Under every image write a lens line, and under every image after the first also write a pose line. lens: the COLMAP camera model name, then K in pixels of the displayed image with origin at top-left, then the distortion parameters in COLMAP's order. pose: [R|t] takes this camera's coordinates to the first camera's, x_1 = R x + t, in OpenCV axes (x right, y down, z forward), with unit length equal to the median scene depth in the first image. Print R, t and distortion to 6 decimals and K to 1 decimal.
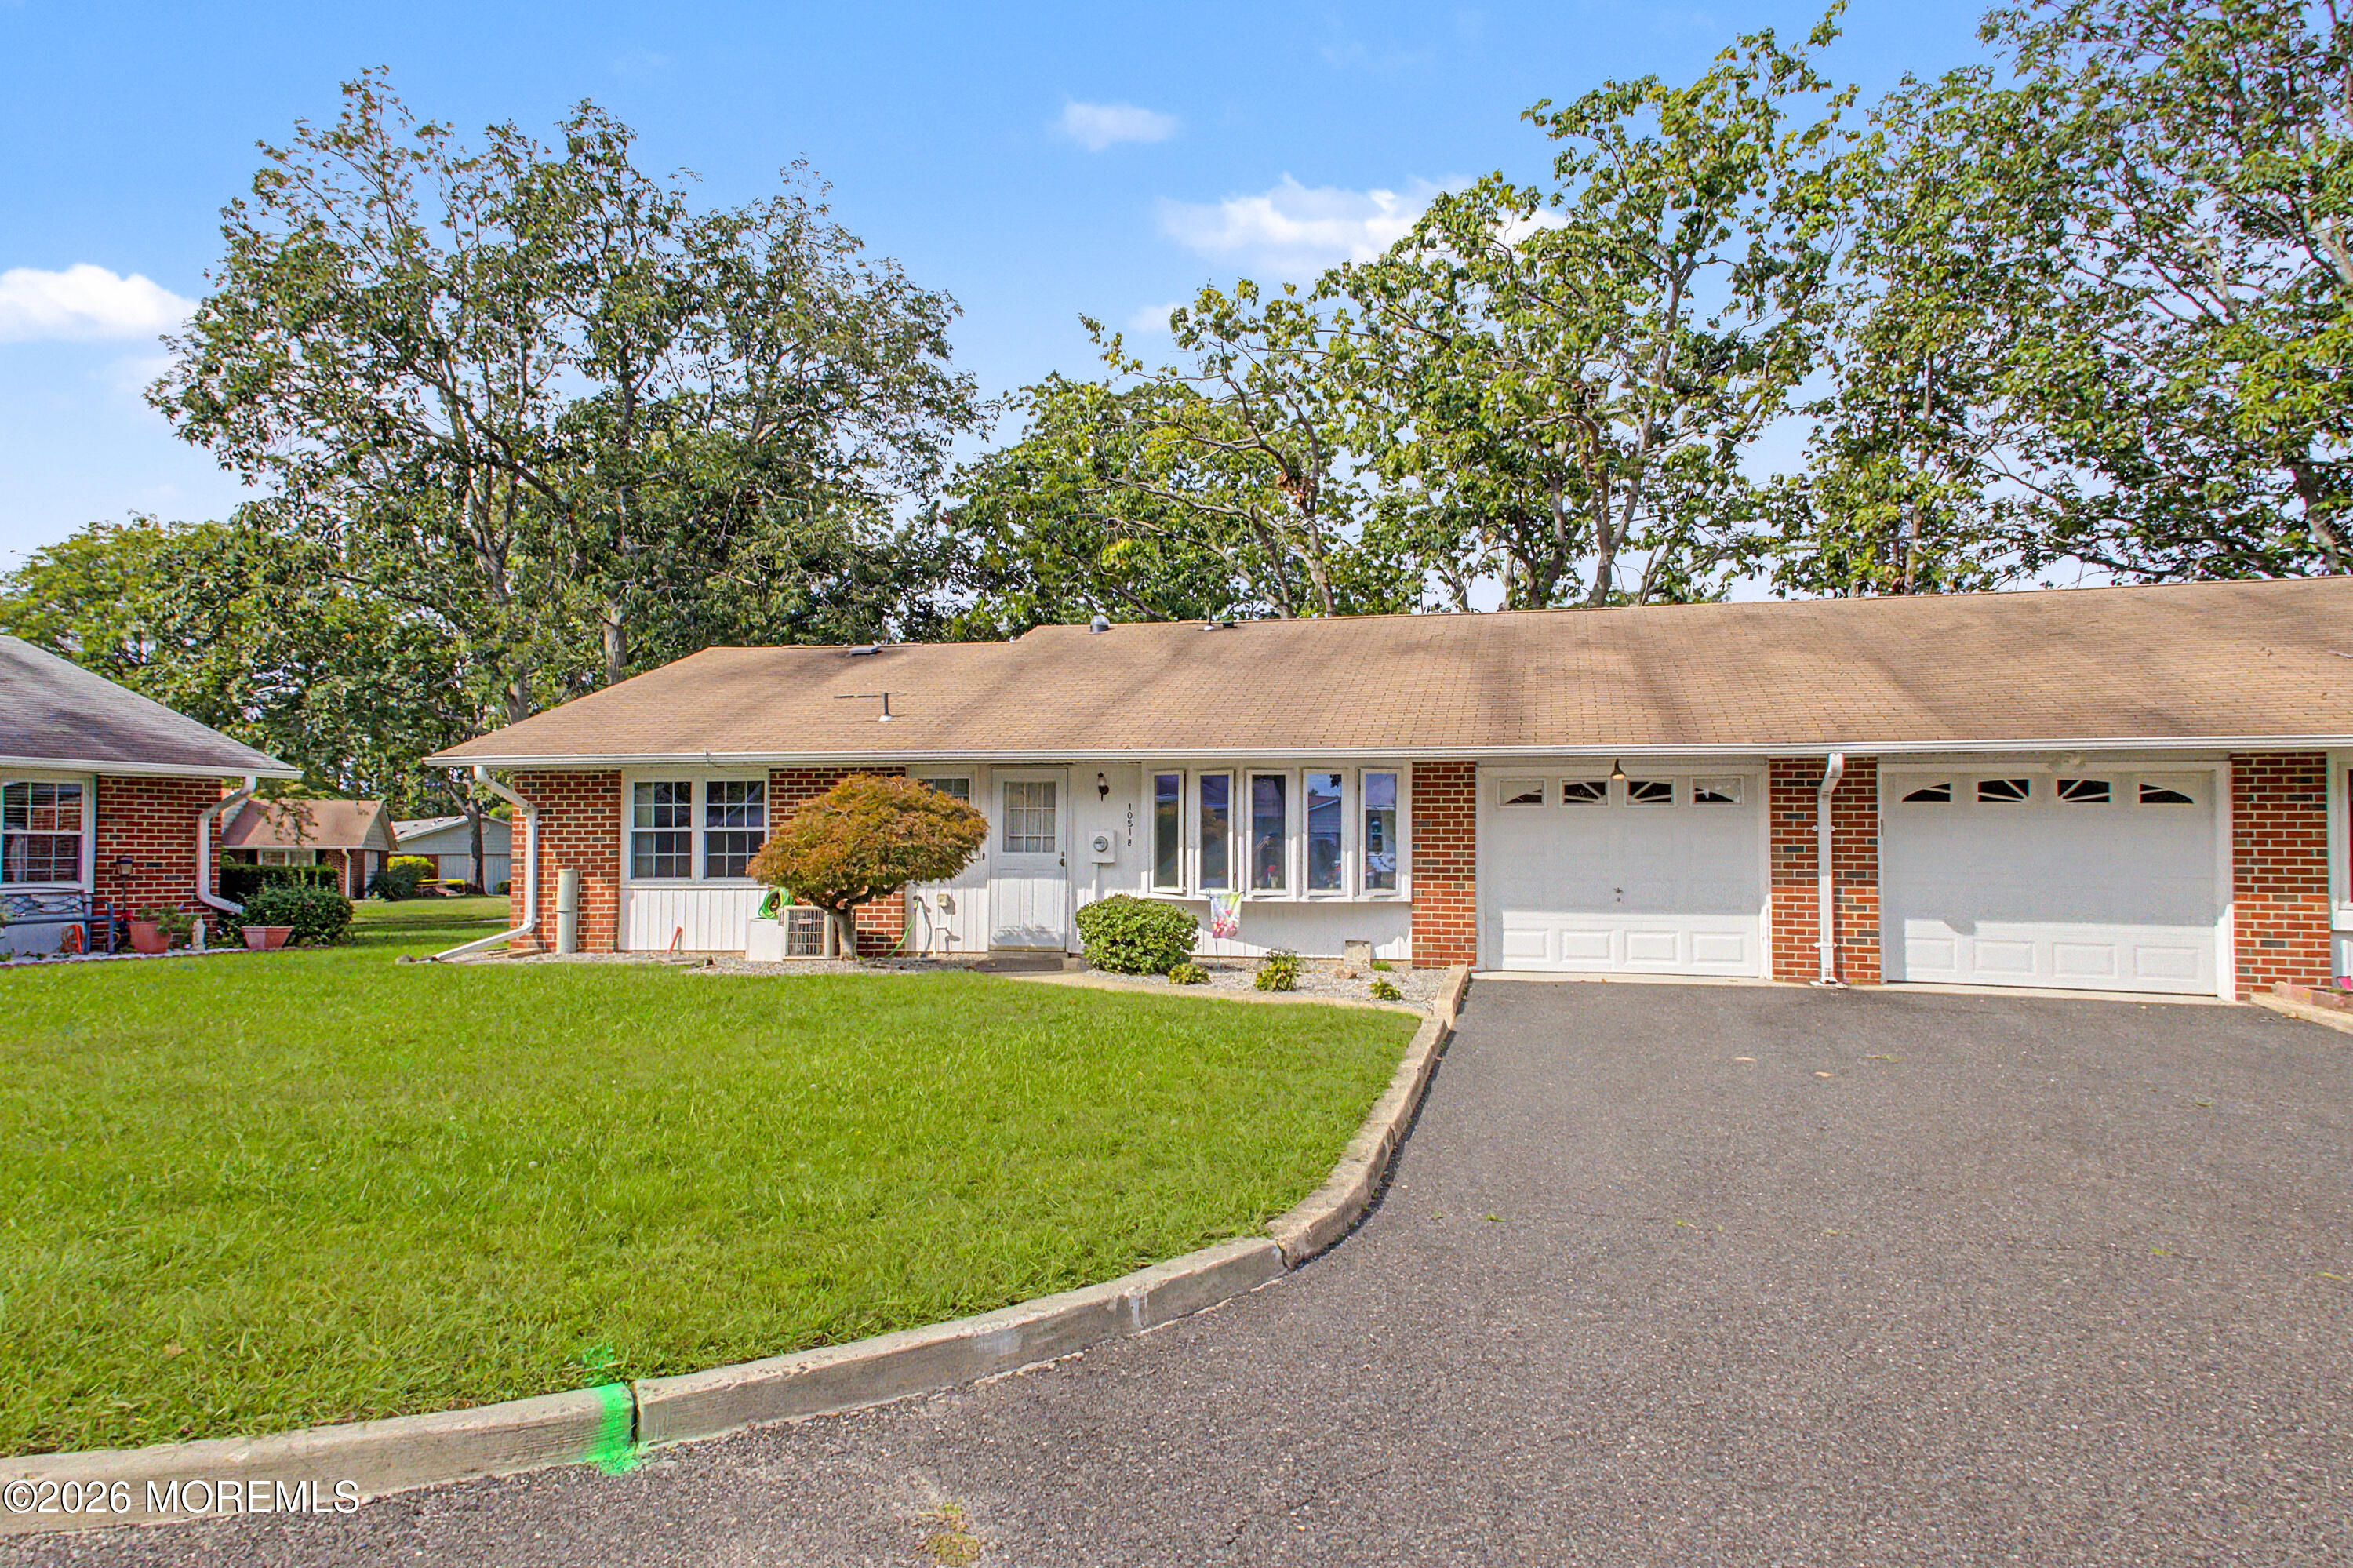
lens RADIAL K [[1583.7, 0, 1236.1], [0, 1583.7, 787.8], [0, 0, 1]] dist [0.238965, -0.075156]
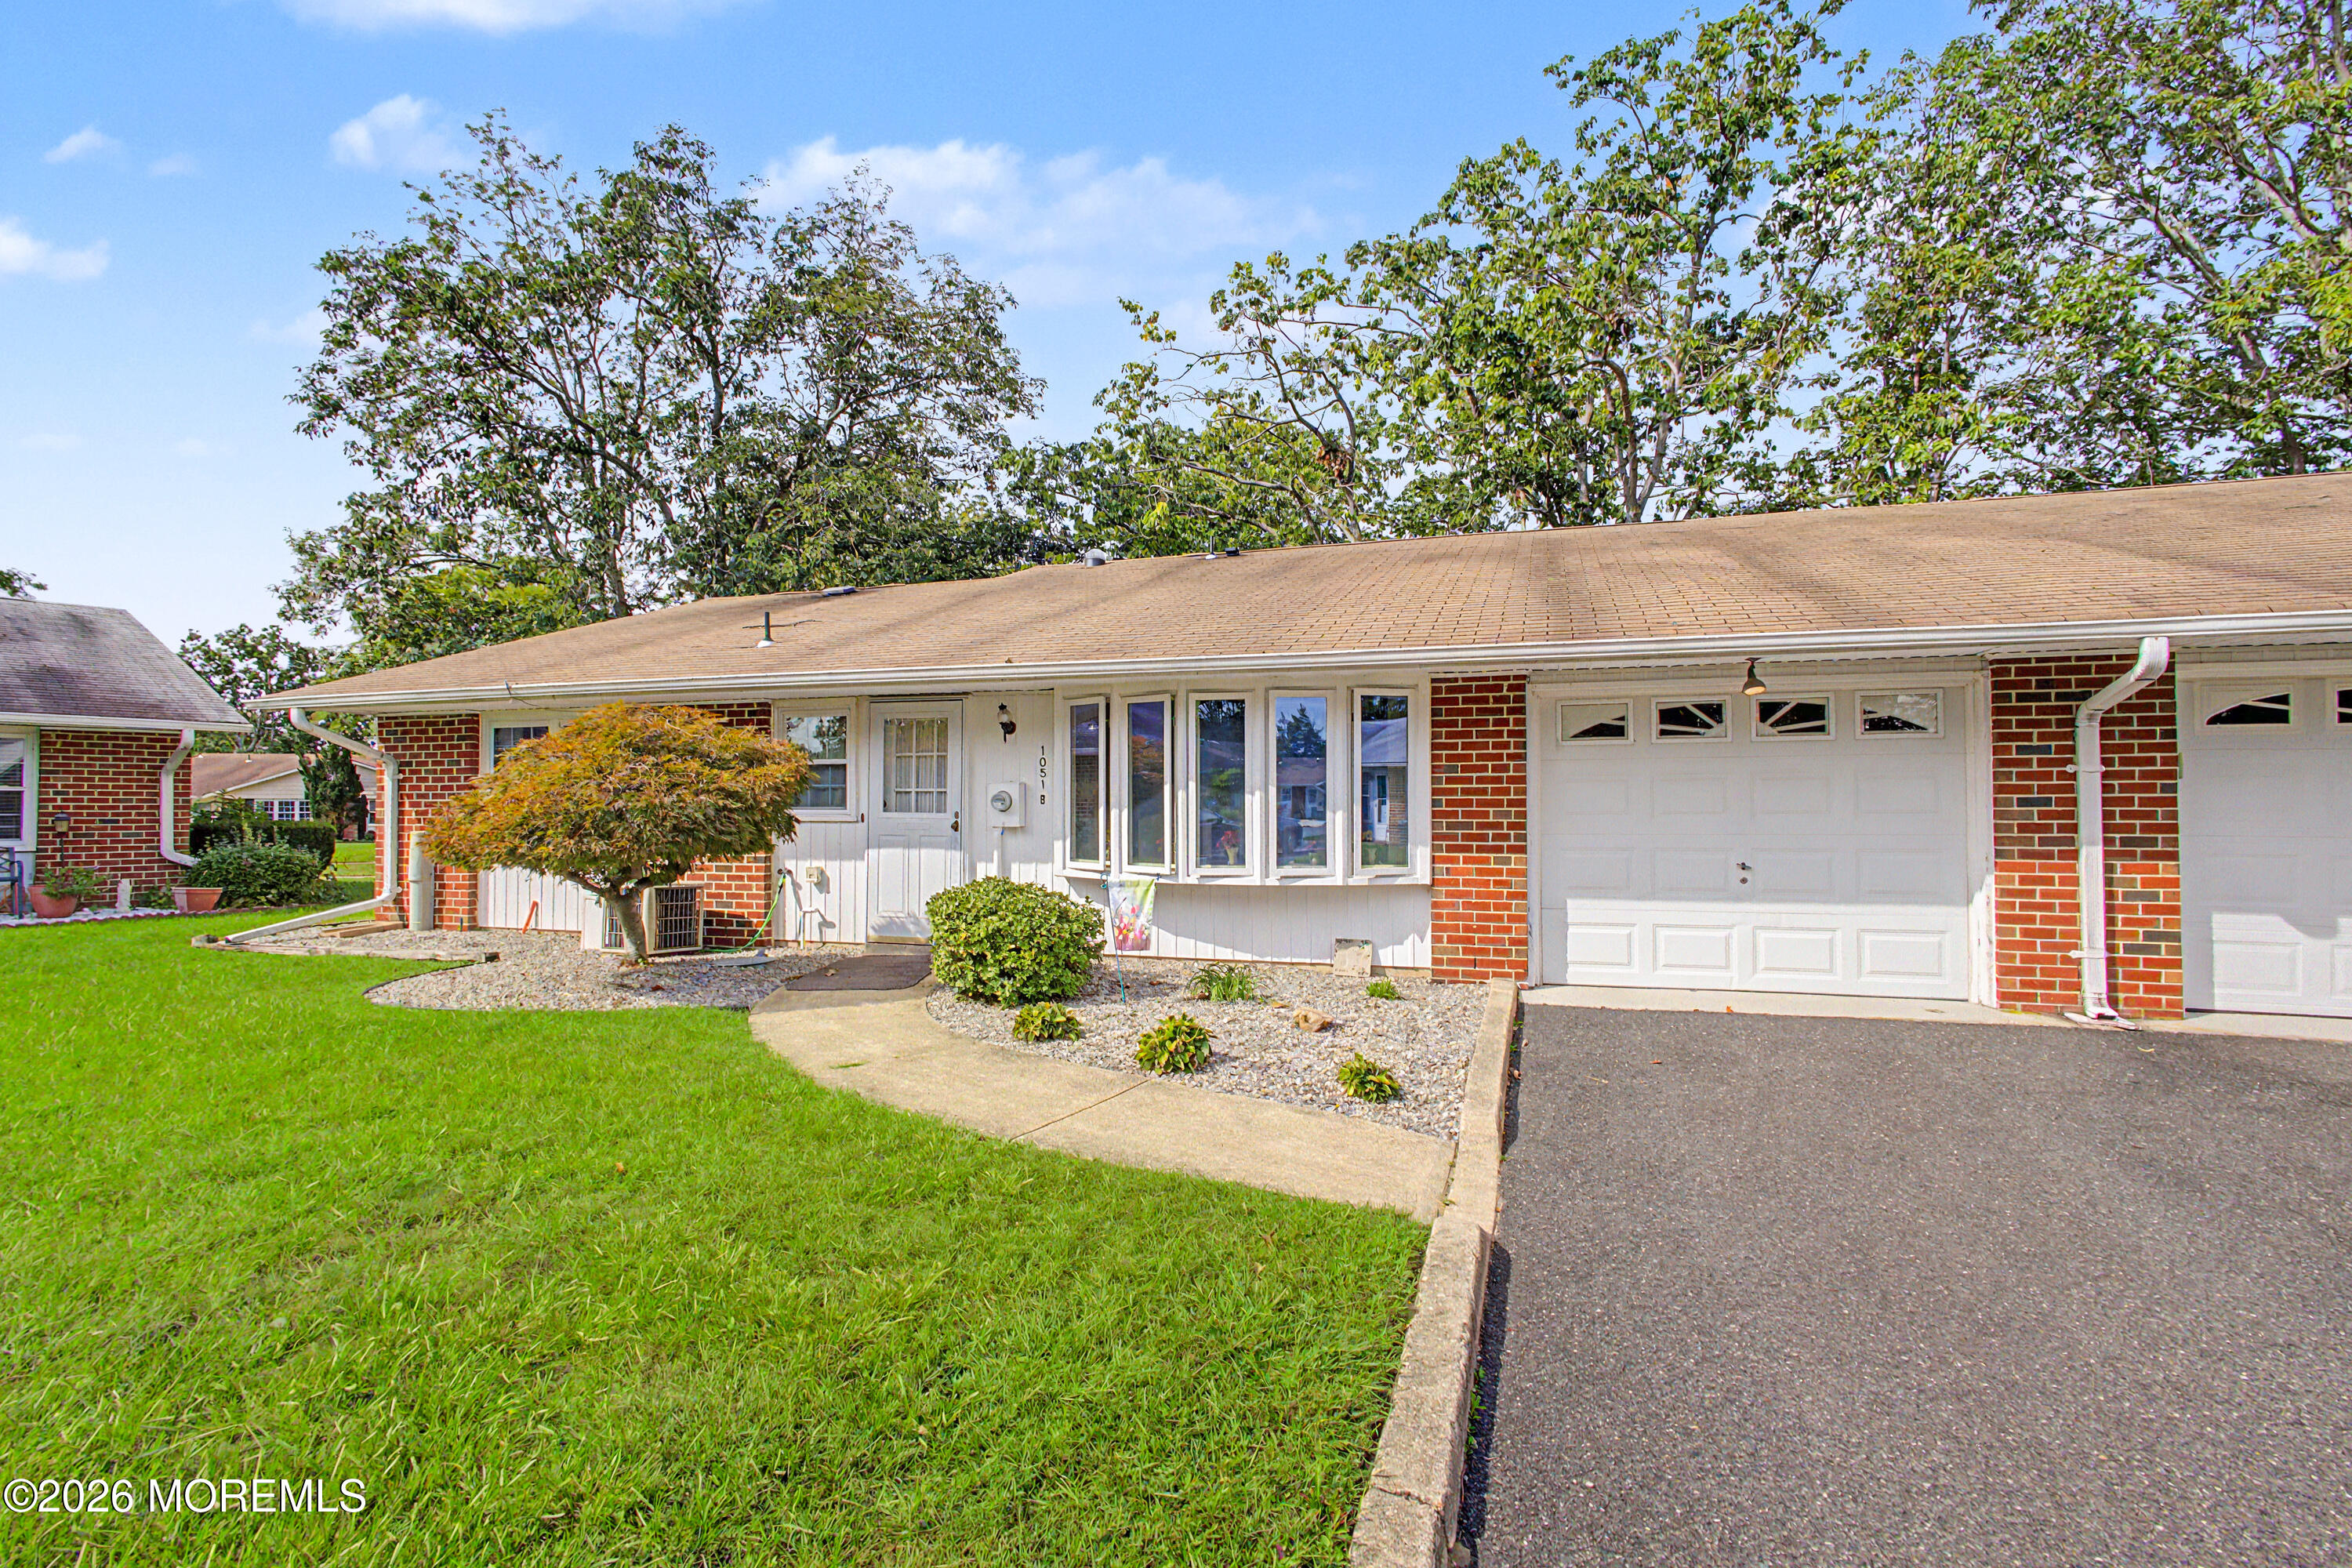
lens RADIAL K [[1102.0, 0, 1232.0], [0, 1102.0, 770.2], [0, 0, 1]] dist [-0.002873, -0.000089]
pose [[0.996066, -0.008423, -0.088210, 0.063394], [0.009779, 0.999841, 0.014941, 0.014288], [0.088070, -0.015745, 0.995990, 0.491577]]
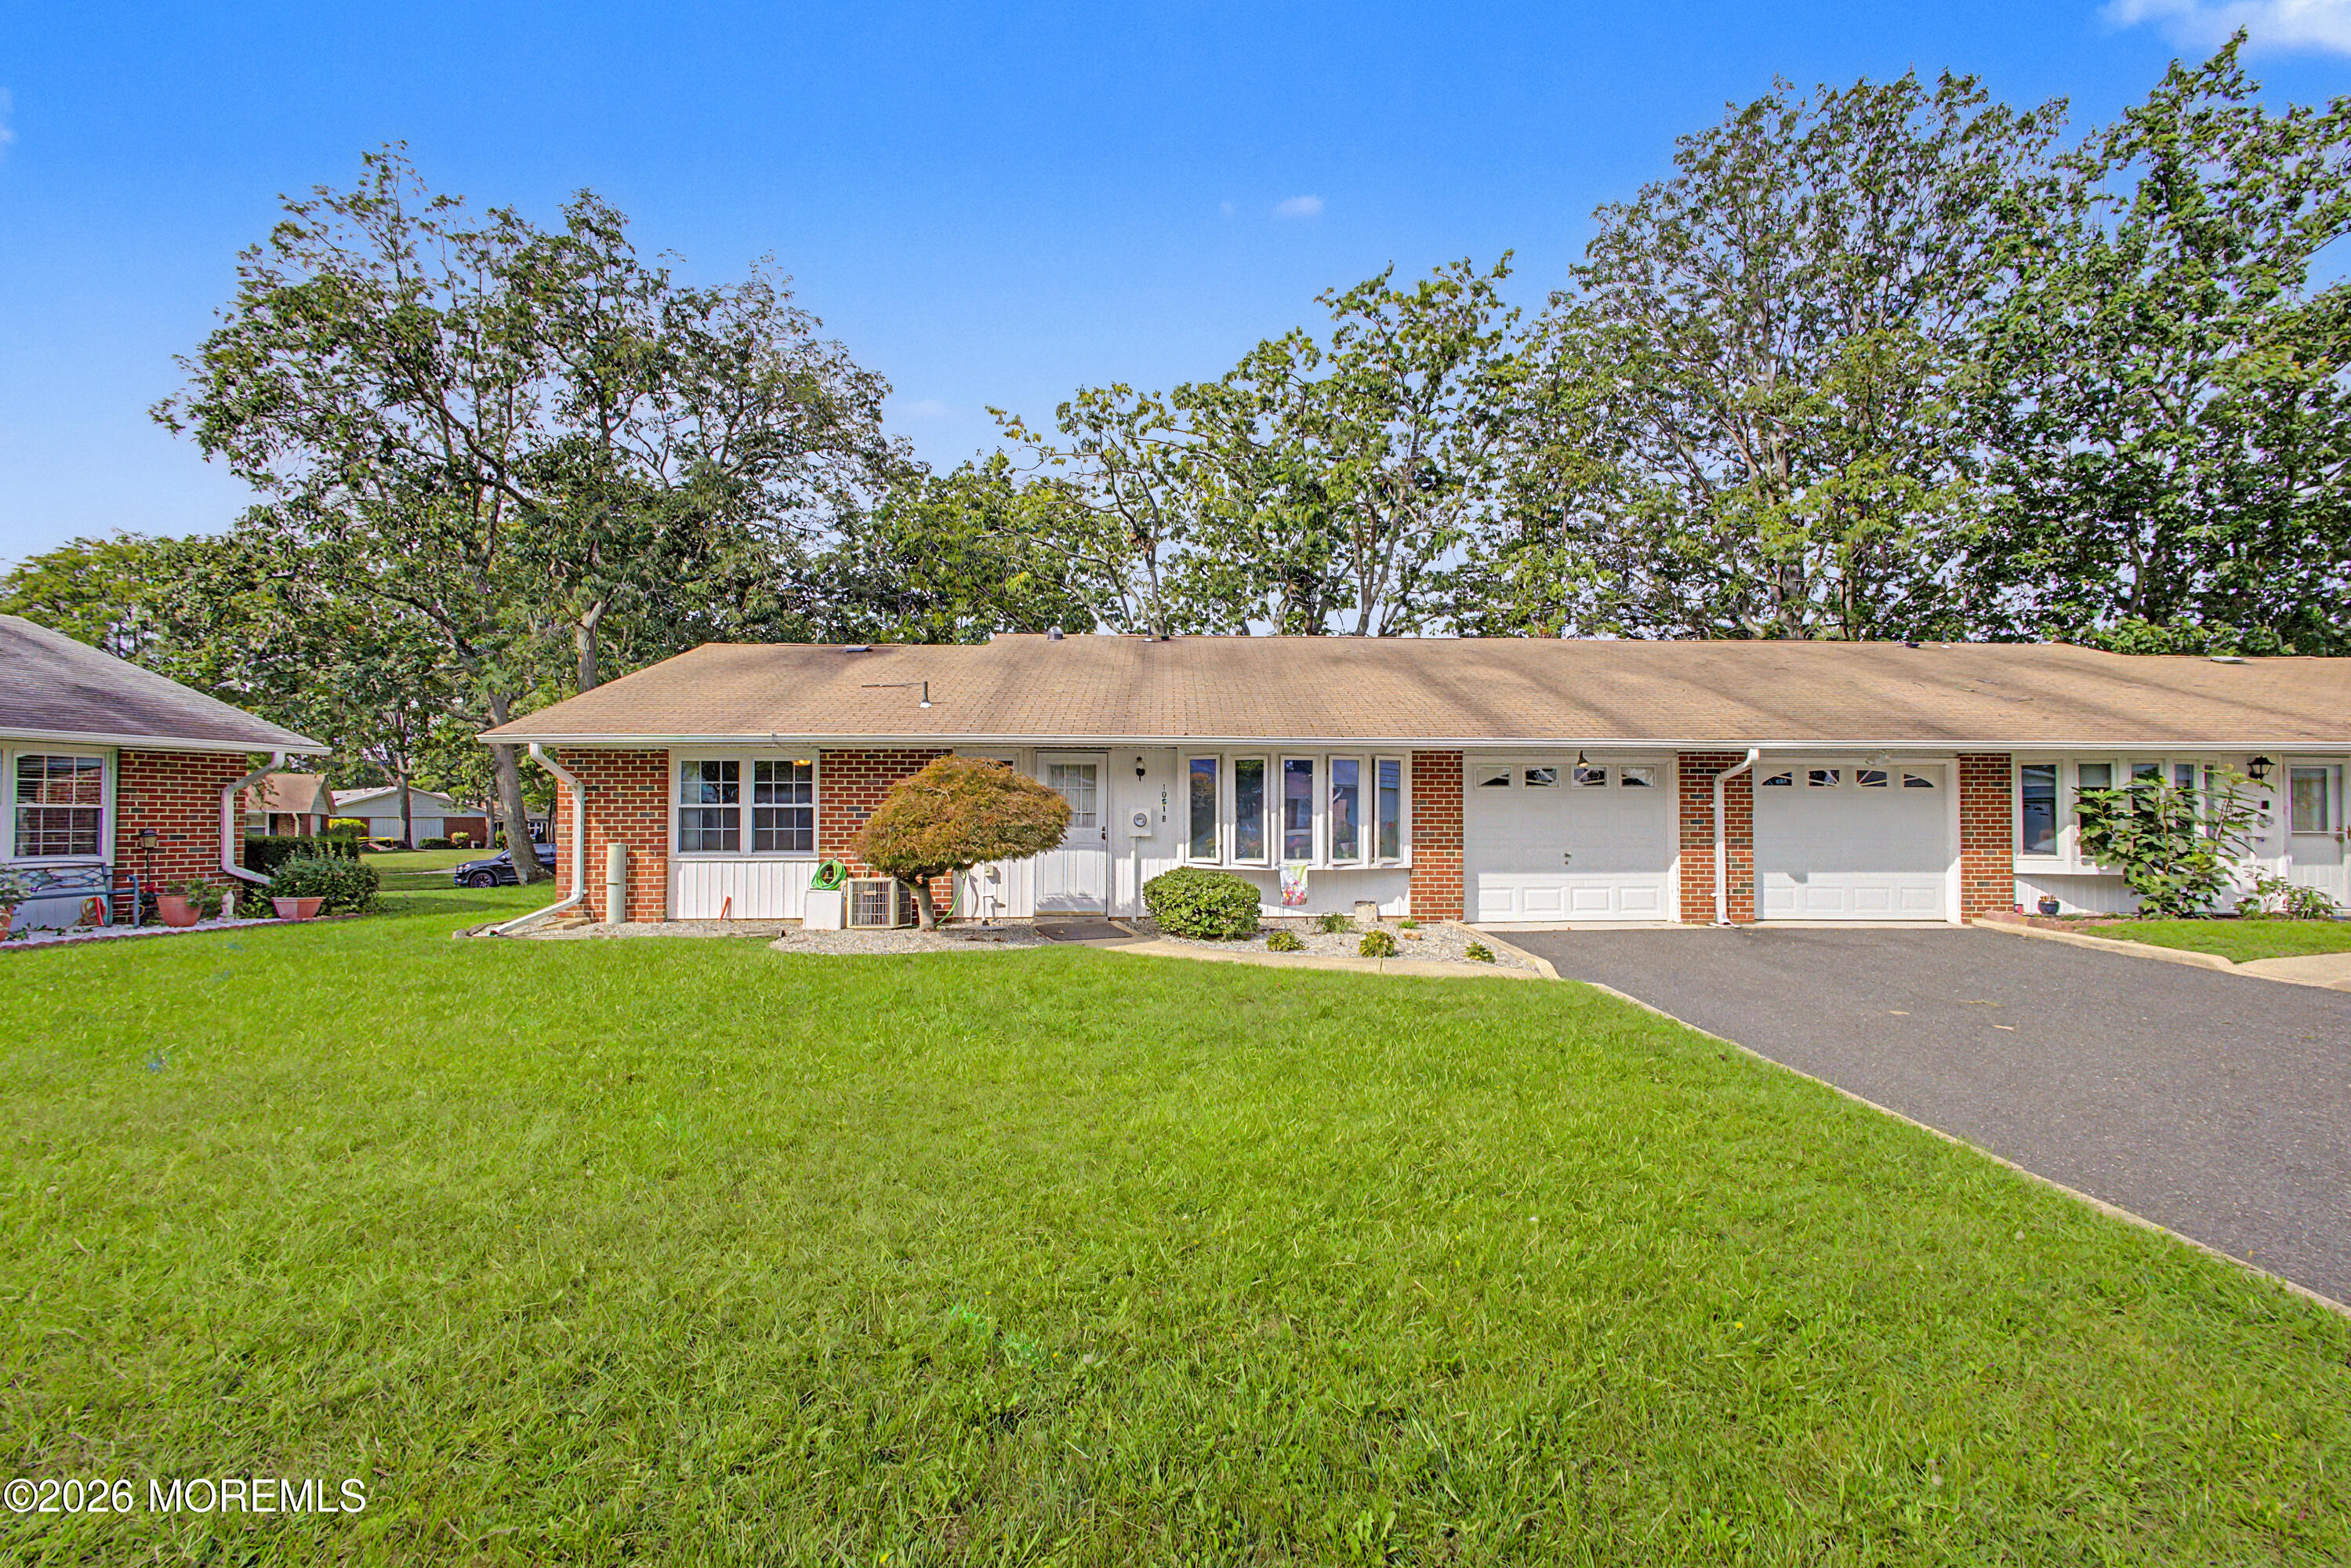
lens RADIAL K [[1048.2, 0, 1253.3], [0, 1048.2, 772.7], [0, 0, 1]] dist [-0.001456, -0.000080]
pose [[0.963885, 0.007724, 0.266207, -0.200788], [-0.008199, 0.999966, 0.000671, 0.000679], [-0.266193, -0.002829, 0.963916, 0.255866]]
